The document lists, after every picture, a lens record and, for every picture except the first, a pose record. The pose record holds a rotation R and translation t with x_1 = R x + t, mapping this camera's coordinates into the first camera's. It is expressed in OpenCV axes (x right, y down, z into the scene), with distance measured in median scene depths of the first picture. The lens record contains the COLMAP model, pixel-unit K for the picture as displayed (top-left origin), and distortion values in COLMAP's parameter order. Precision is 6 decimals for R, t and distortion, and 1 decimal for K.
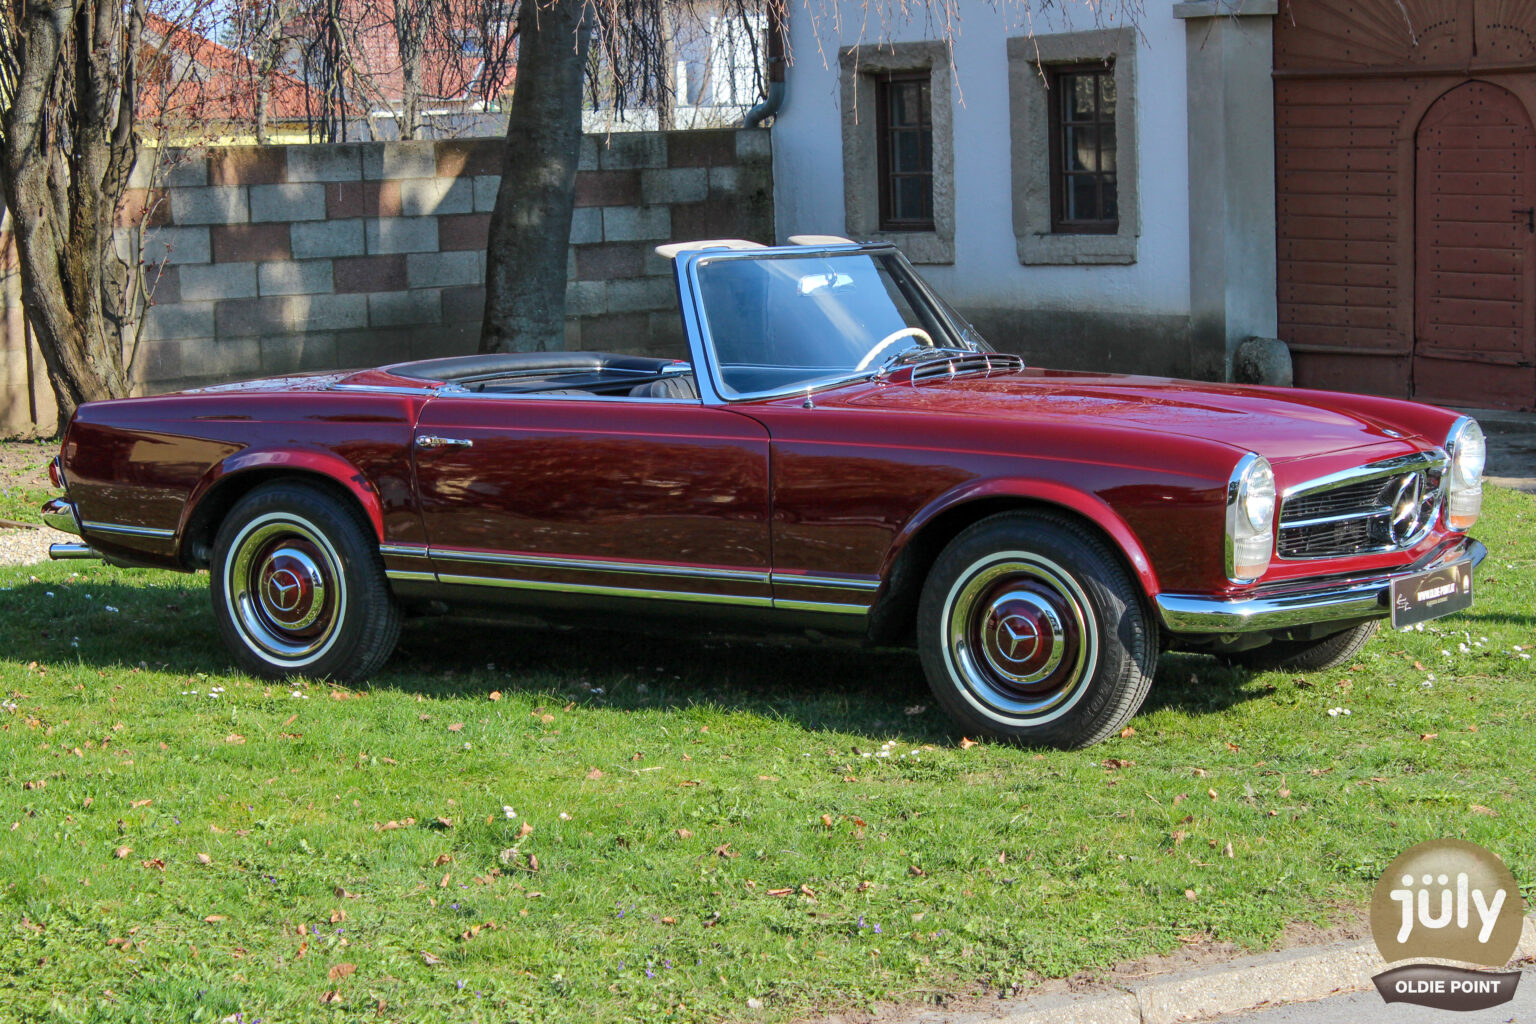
lens RADIAL K [[3643.4, 0, 774.8], [0, 3643.4, 507.0], [0, 0, 1]] dist [0.101704, 0.000000]
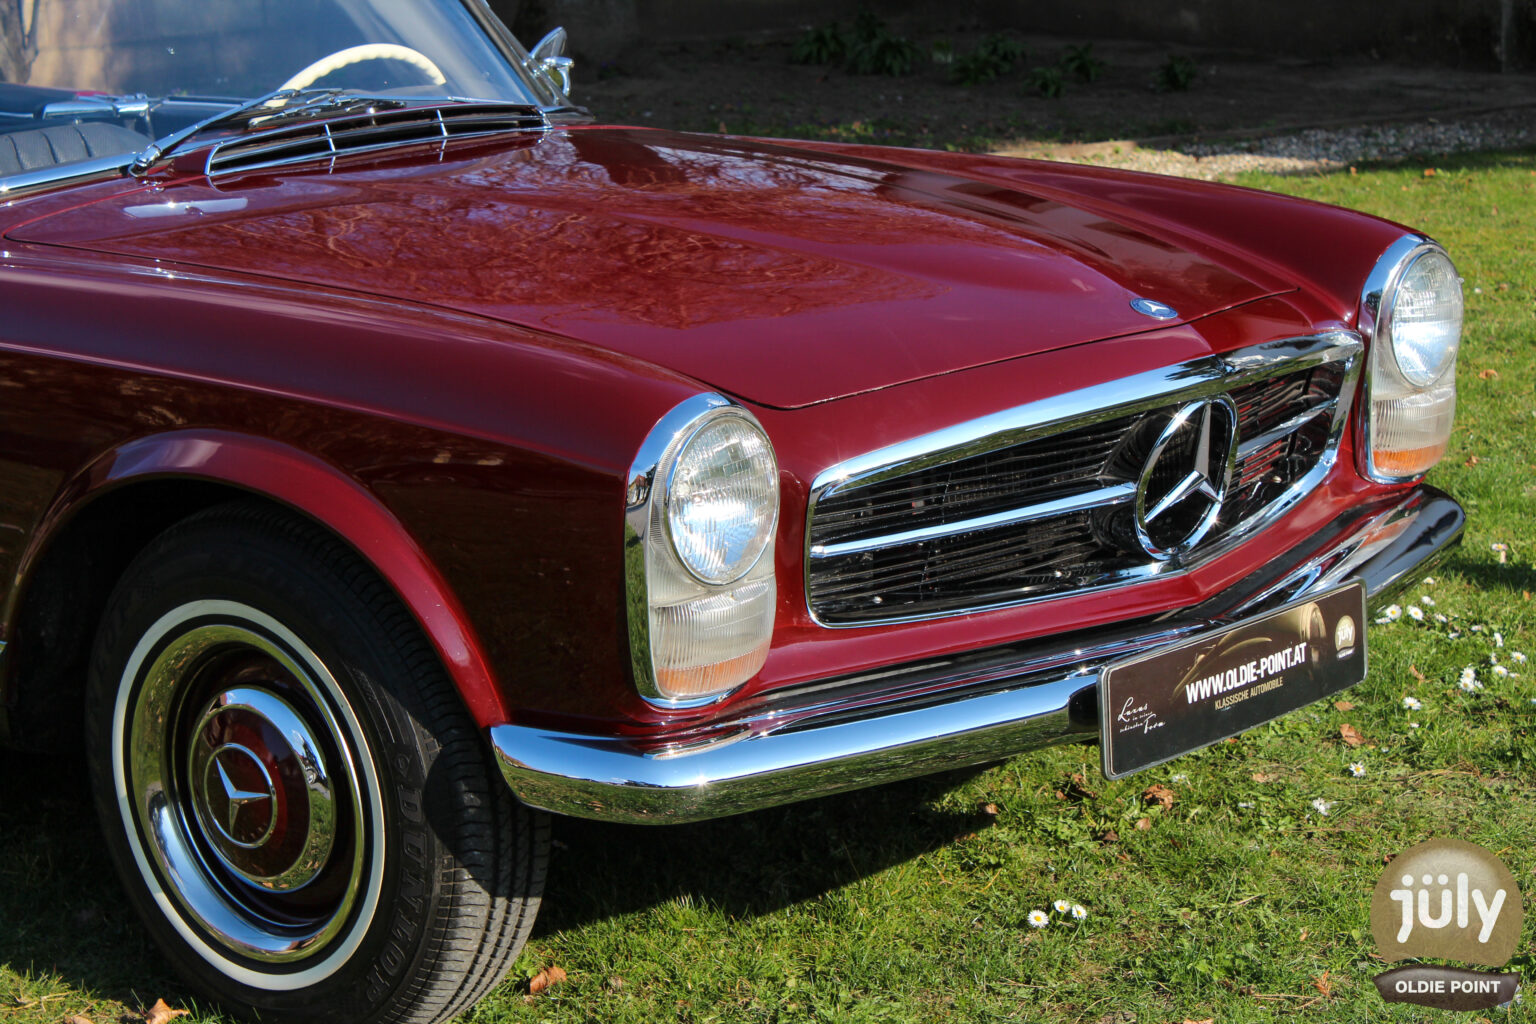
lens RADIAL K [[3643.4, 0, 770.1], [0, 3643.4, 516.5], [0, 0, 1]] dist [0.101704, 0.000000]
pose [[0.989265, 0.008280, -0.145901, 0.186817], [0.007983, 0.993841, 0.110530, -0.044135], [0.145918, -0.110508, 0.983105, 0.558041]]
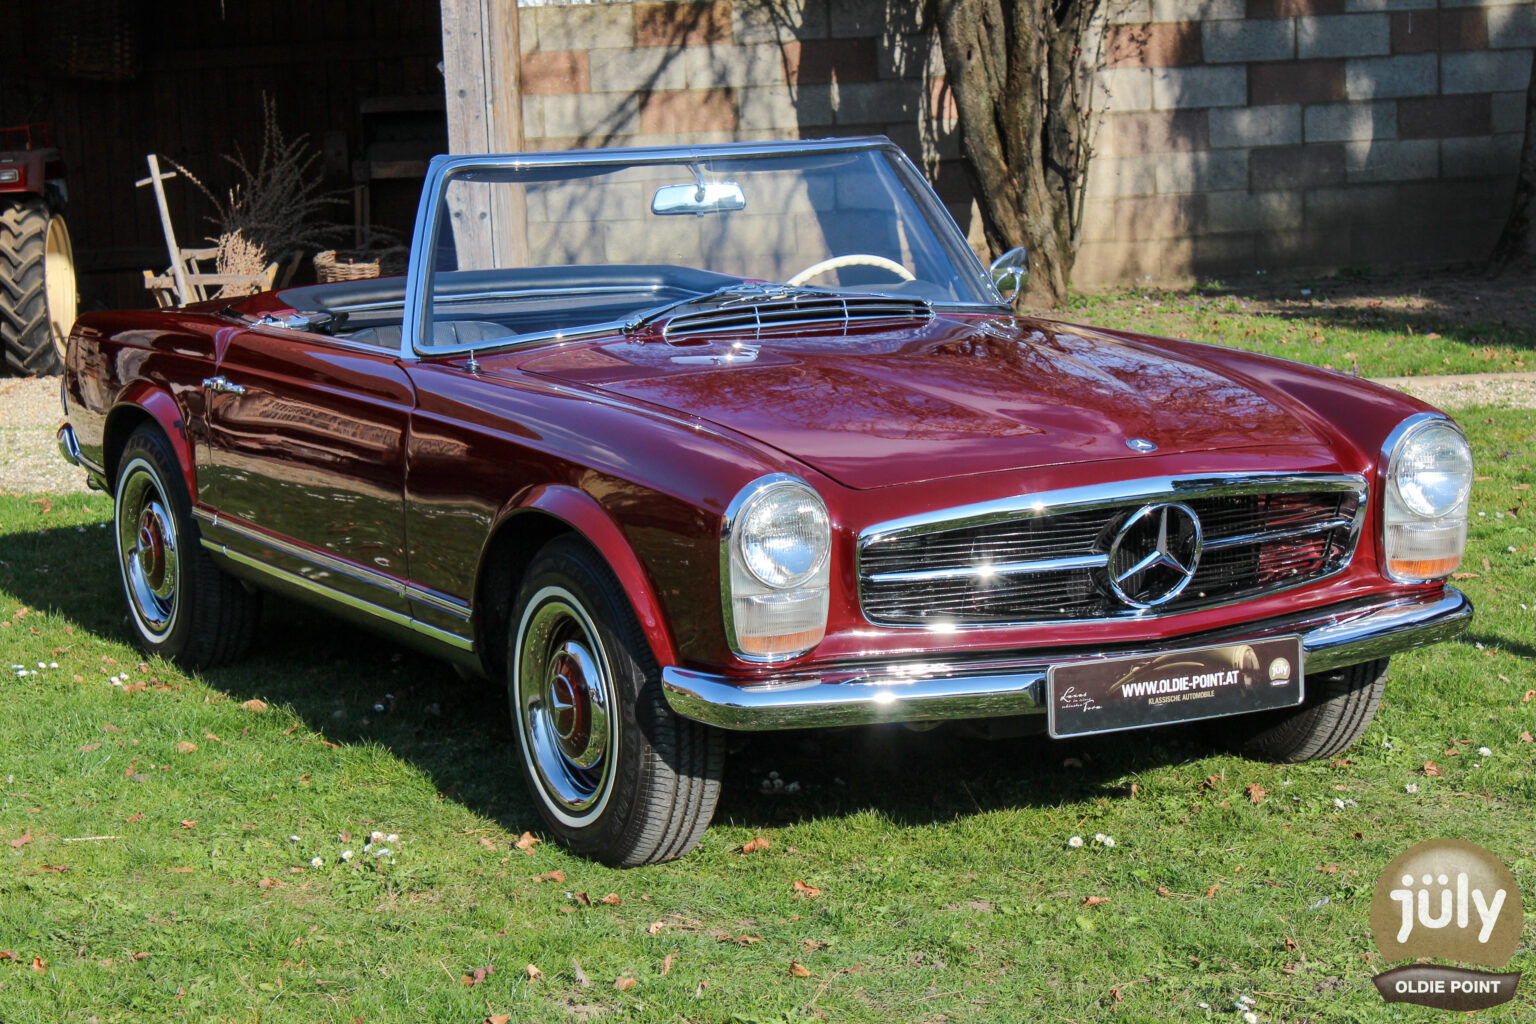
lens RADIAL K [[3643.4, 0, 763.1], [0, 3643.4, 504.9], [0, 0, 1]] dist [0.101704, 0.000000]
pose [[0.866444, 0.058756, -0.495805, 0.443955], [-0.031983, 0.997543, 0.062323, -0.049071], [0.498249, -0.038142, 0.866195, 0.375274]]
